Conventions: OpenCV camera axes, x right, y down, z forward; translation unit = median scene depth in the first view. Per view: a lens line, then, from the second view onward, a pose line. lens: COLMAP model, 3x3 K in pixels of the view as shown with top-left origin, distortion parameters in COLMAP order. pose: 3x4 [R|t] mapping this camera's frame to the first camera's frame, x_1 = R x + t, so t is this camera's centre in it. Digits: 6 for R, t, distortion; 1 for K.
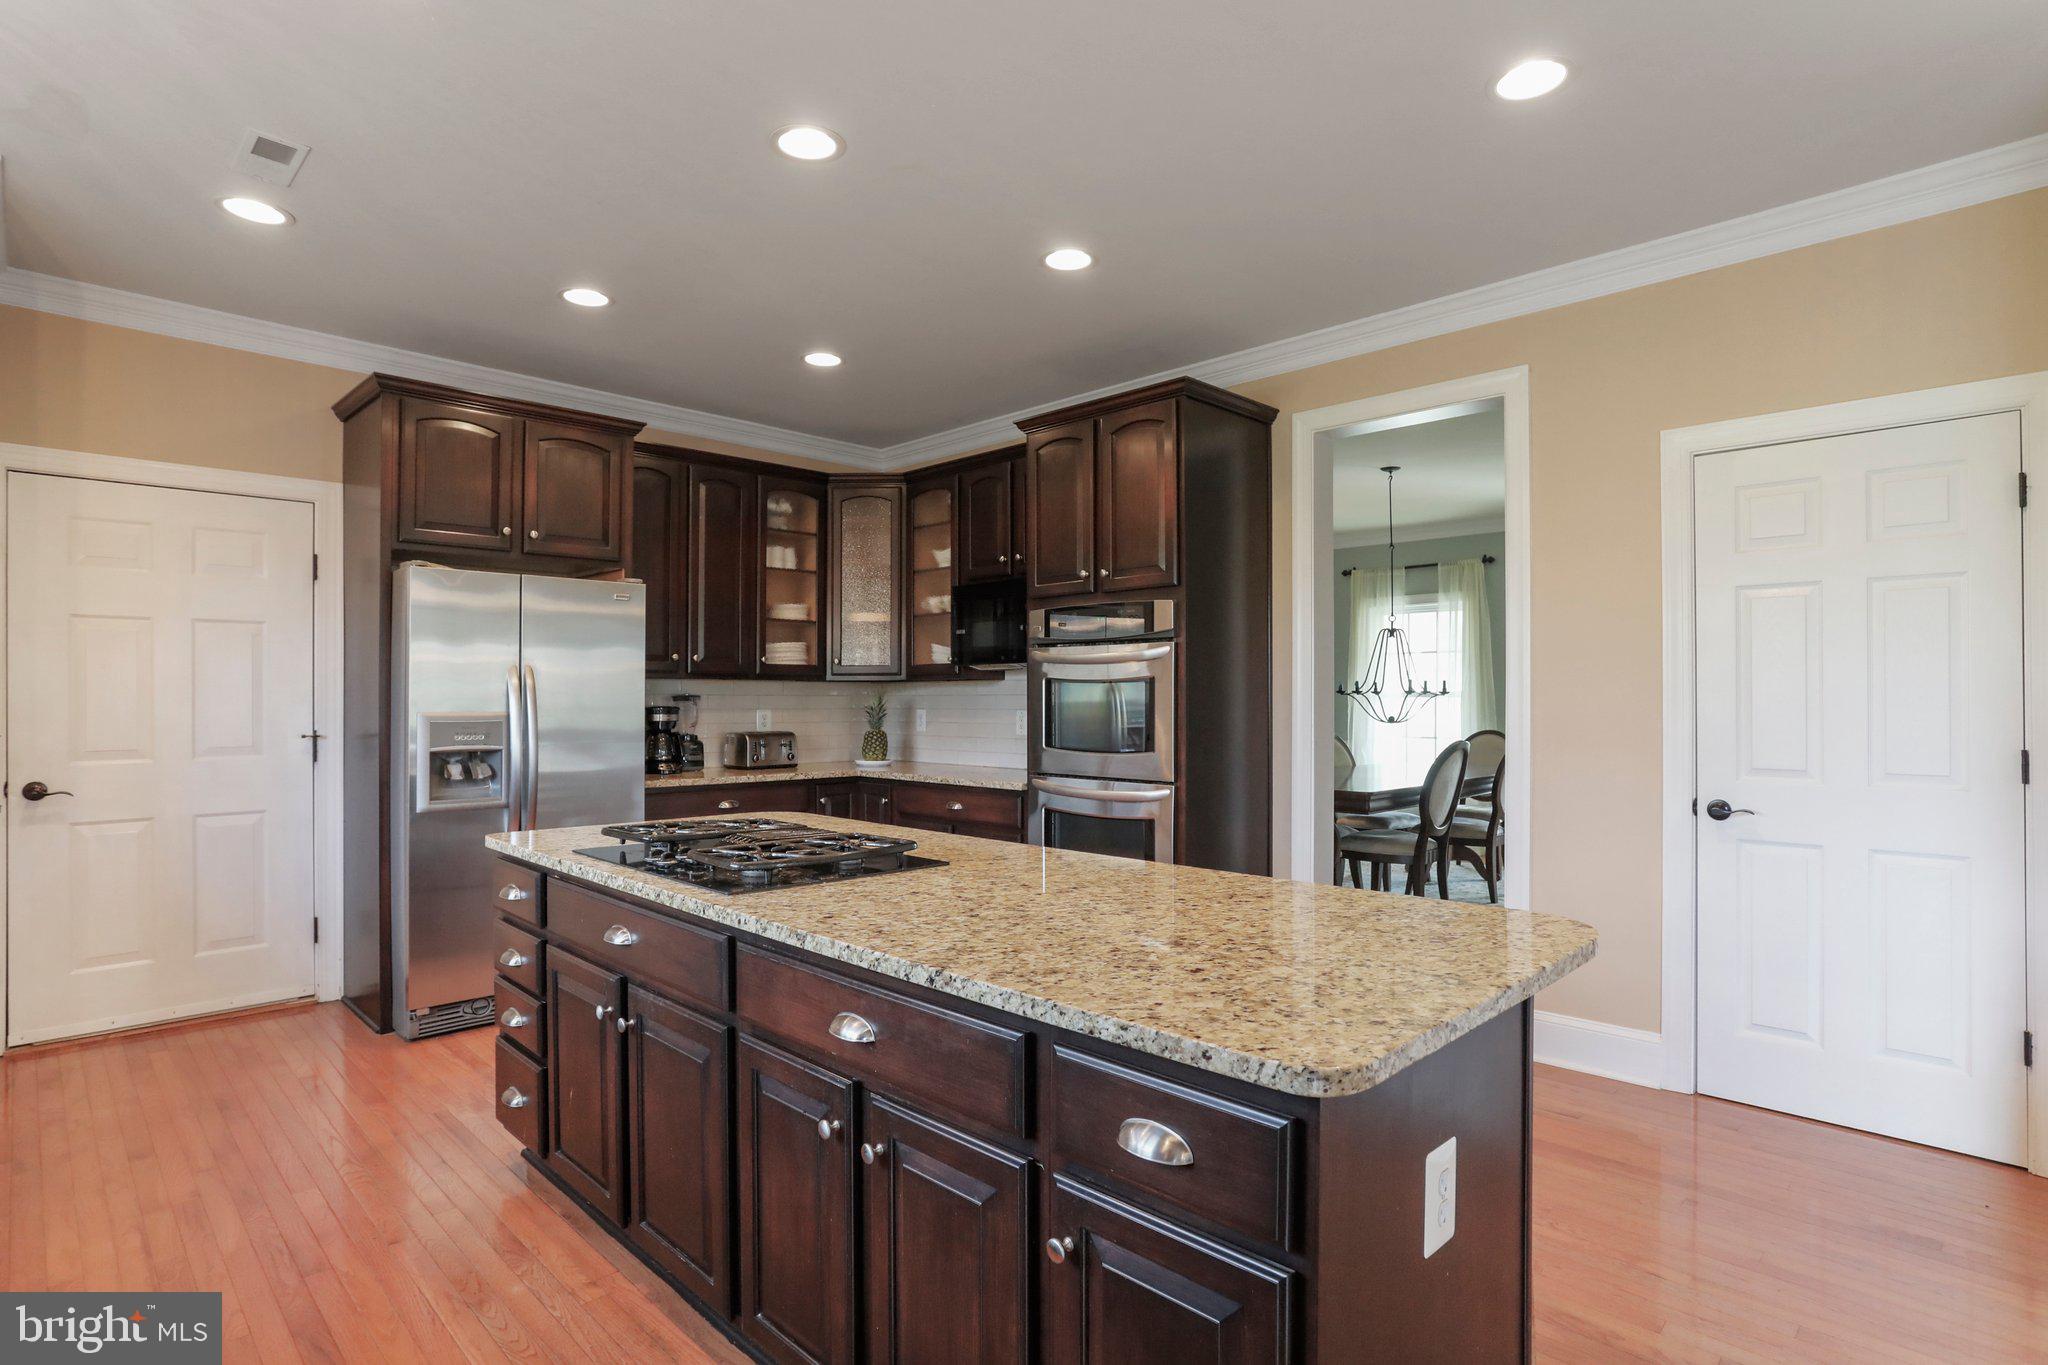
lens RADIAL K [[1043.6, 0, 976.6], [0, 1043.6, 688.7], [0, 0, 1]] dist [-0.009042, 0.000833]
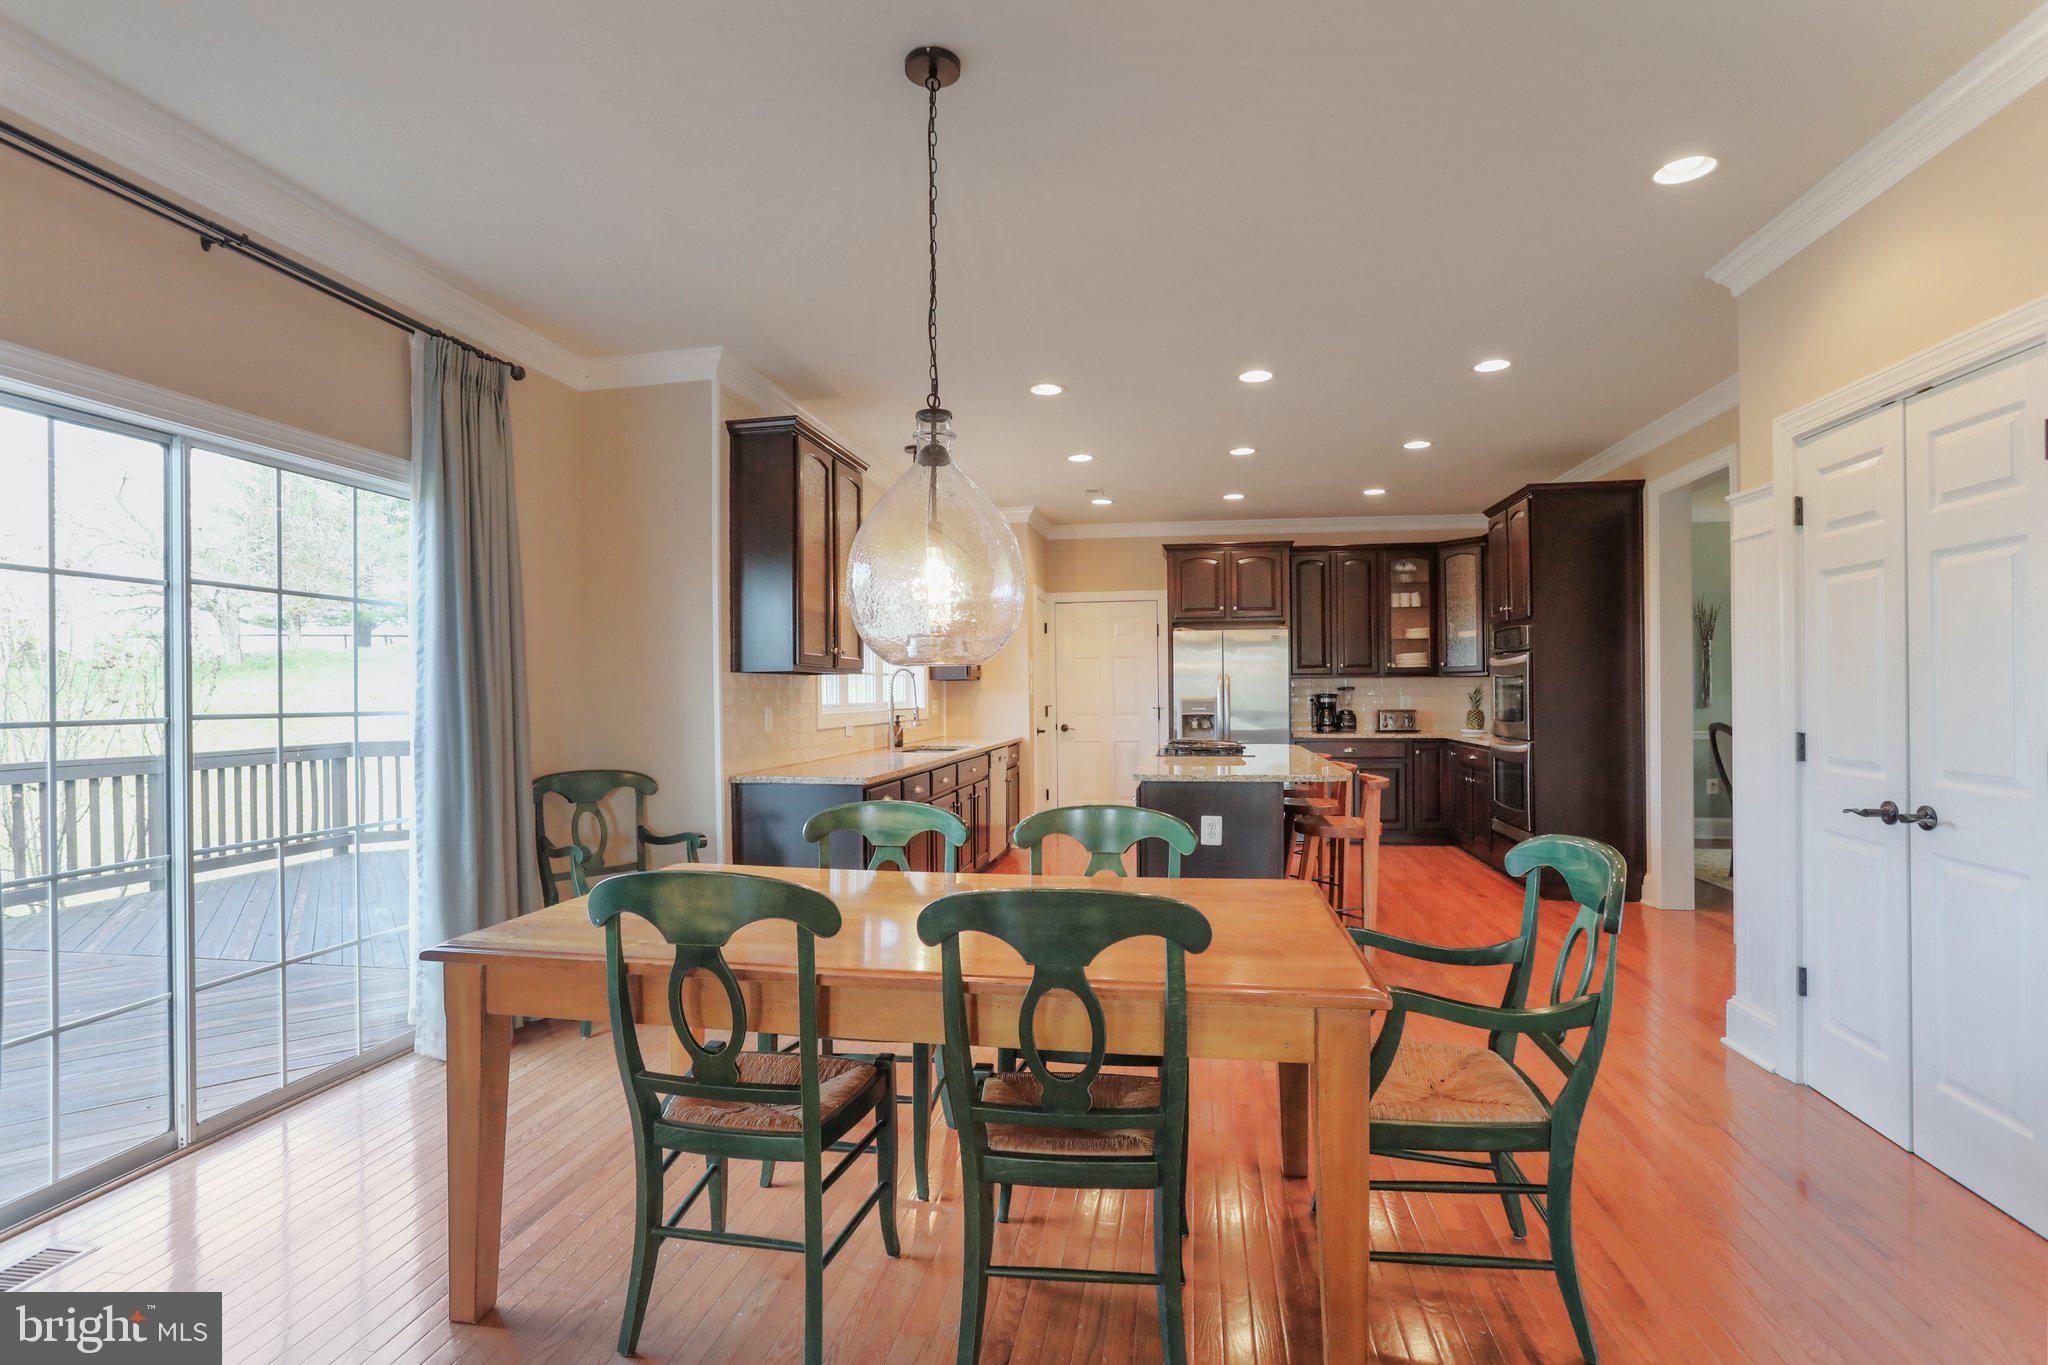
lens RADIAL K [[992.4, 0, 1028.5], [0, 992.4, 688.5], [0, 0, 1]] dist [-0.047109, 0.025121]
pose [[0.607440, -0.007138, -0.794334, 0.711378], [0.015680, 0.999873, 0.003005, -0.004515], [0.794211, -0.014281, 0.607474, -0.402086]]
